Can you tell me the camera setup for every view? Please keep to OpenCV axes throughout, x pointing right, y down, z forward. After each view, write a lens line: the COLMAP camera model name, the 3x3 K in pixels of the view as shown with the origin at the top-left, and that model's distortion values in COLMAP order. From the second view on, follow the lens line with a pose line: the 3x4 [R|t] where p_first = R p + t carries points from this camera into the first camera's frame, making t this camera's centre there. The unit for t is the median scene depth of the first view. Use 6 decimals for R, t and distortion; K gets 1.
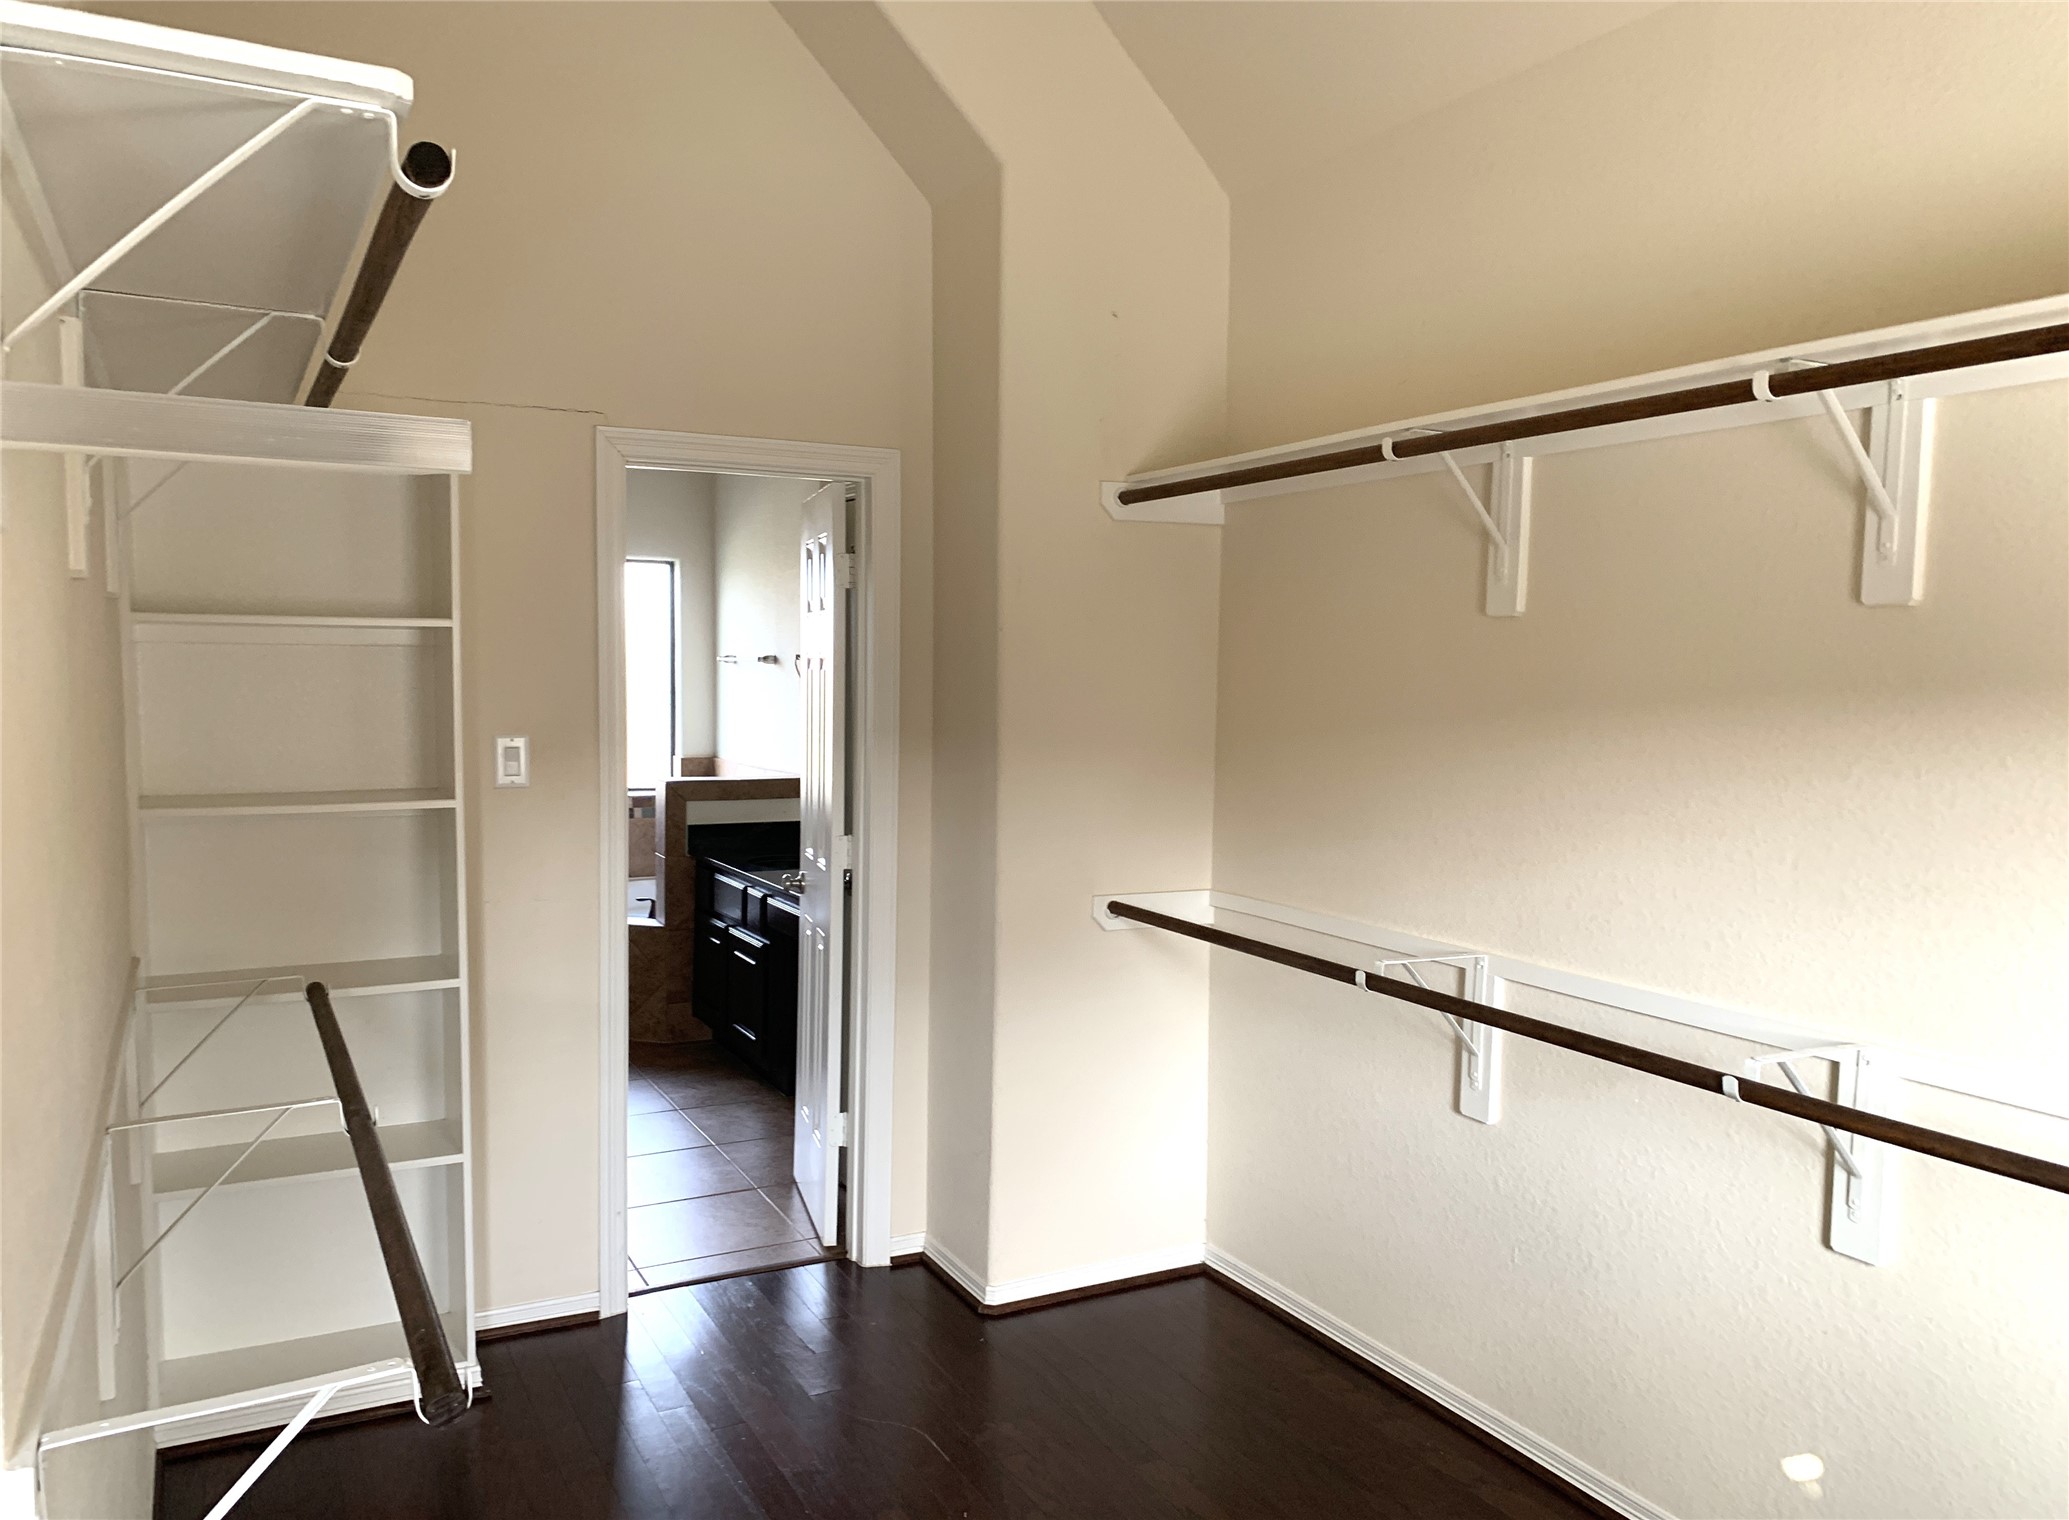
lens RADIAL K [[1597.6, 0, 1030.5], [0, 1597.6, 768.4], [0, 0, 1]] dist [0.047332, -0.003240]
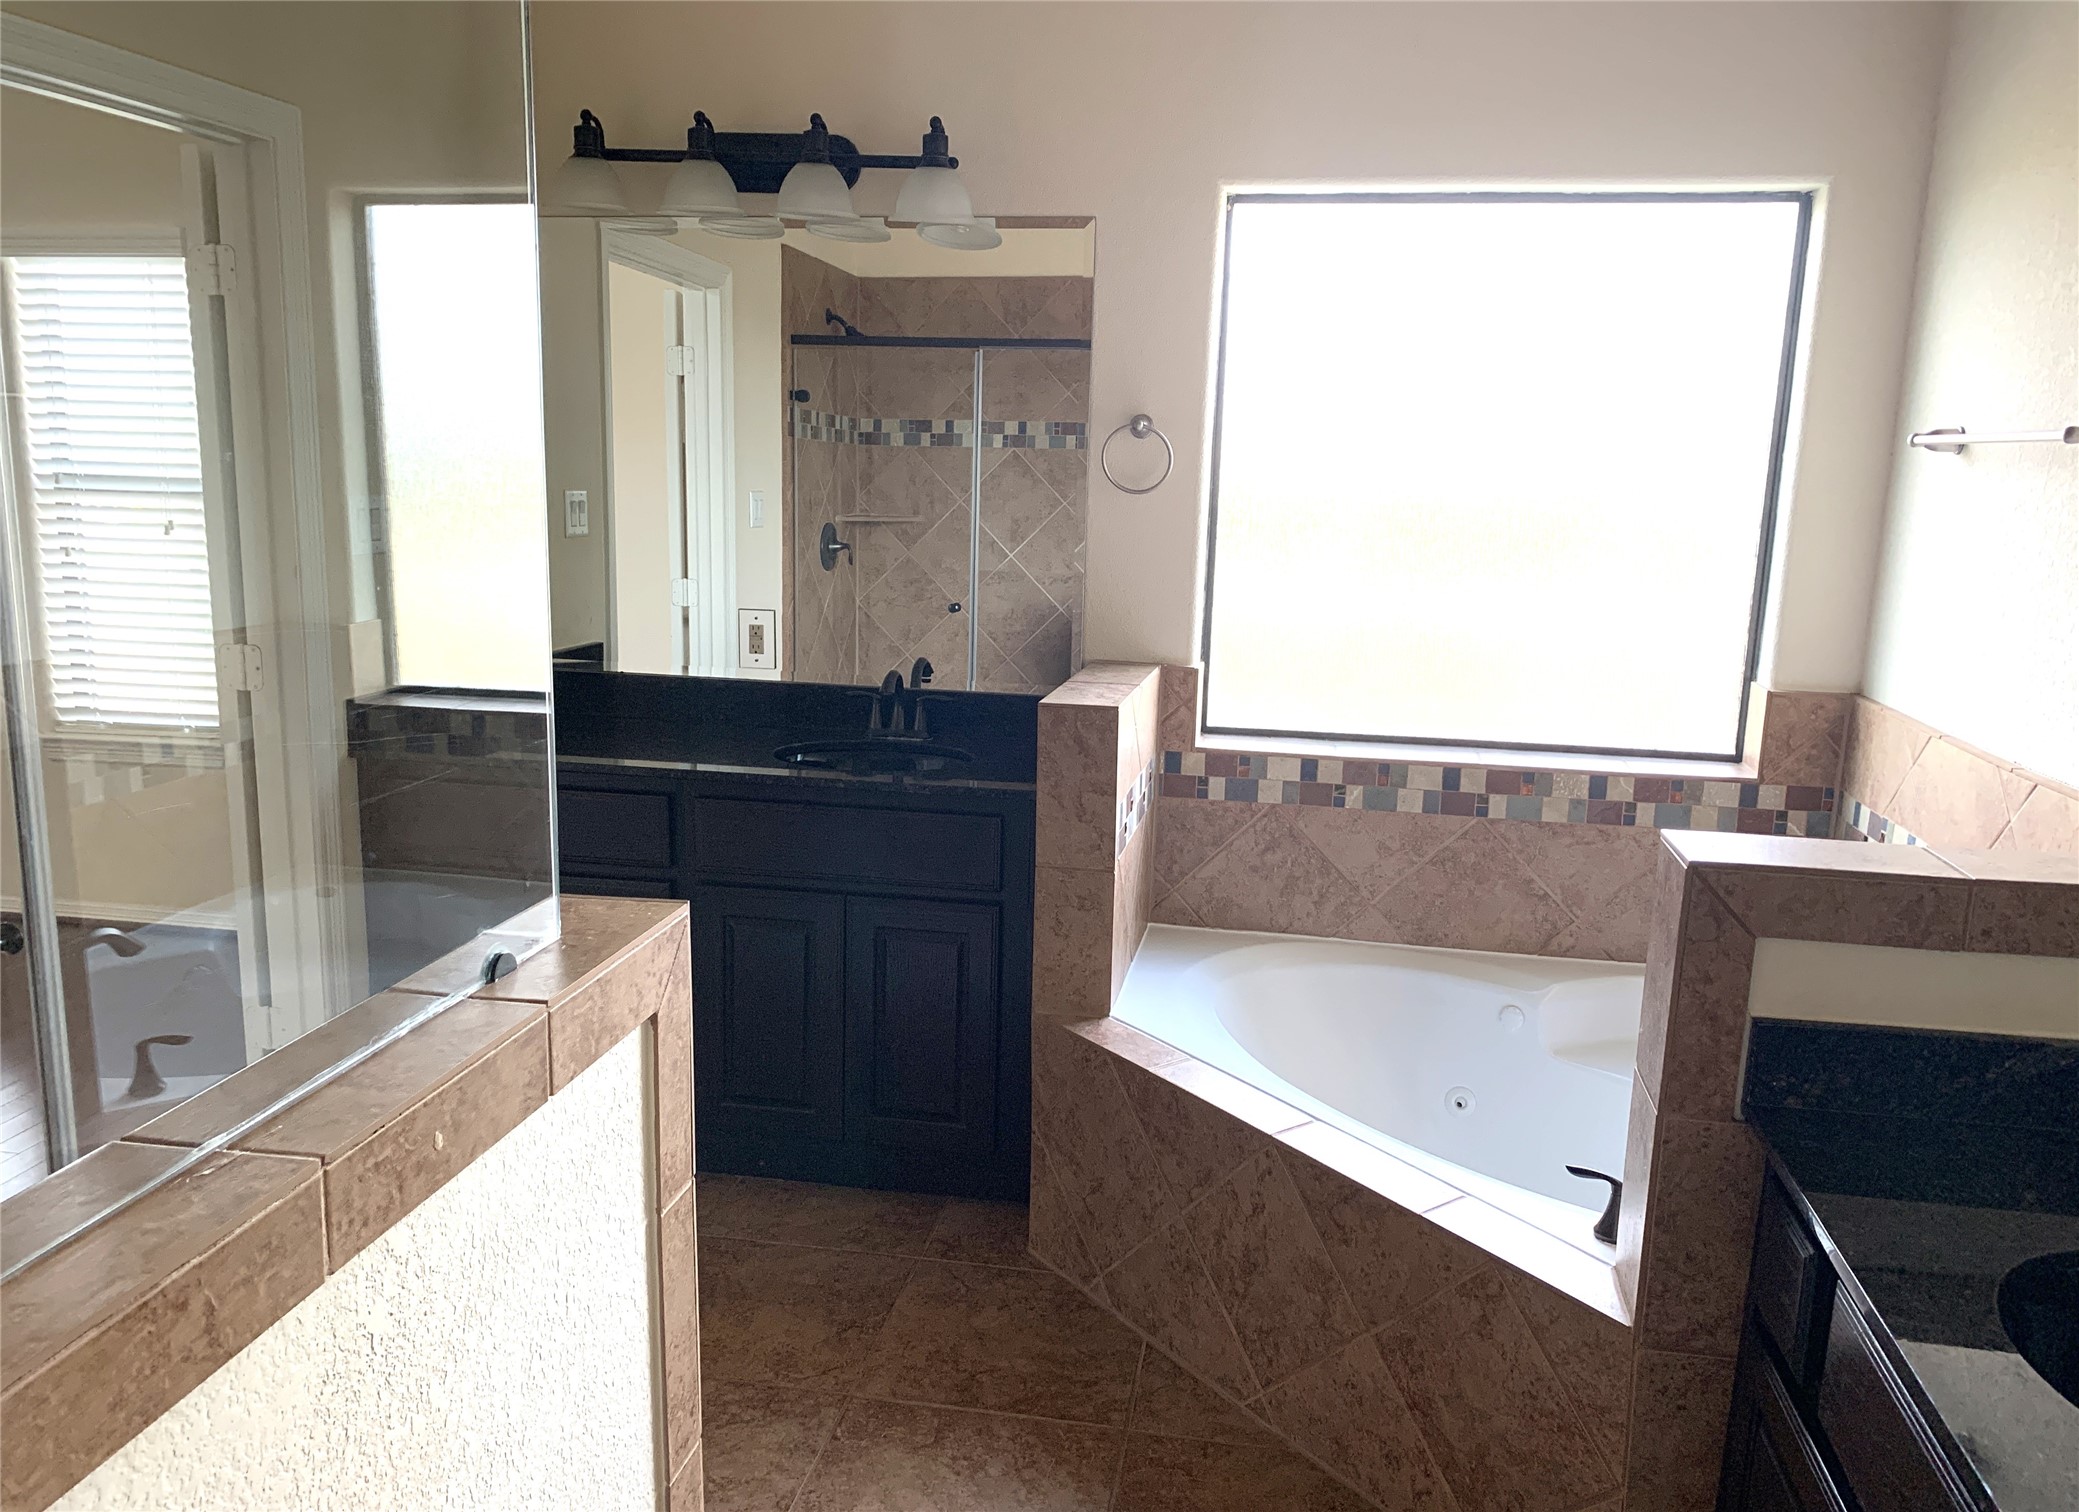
lens RADIAL K [[1625.0, 0, 1035.3], [0, 1625.0, 769.5], [0, 0, 1]] dist [0.061165, -0.010958]
pose [[0.800228, 0.127342, -0.586019, -0.146363], [-0.053202, 0.988417, 0.142133, -0.043586], [0.597331, -0.082562, 0.797734, 0.677448]]
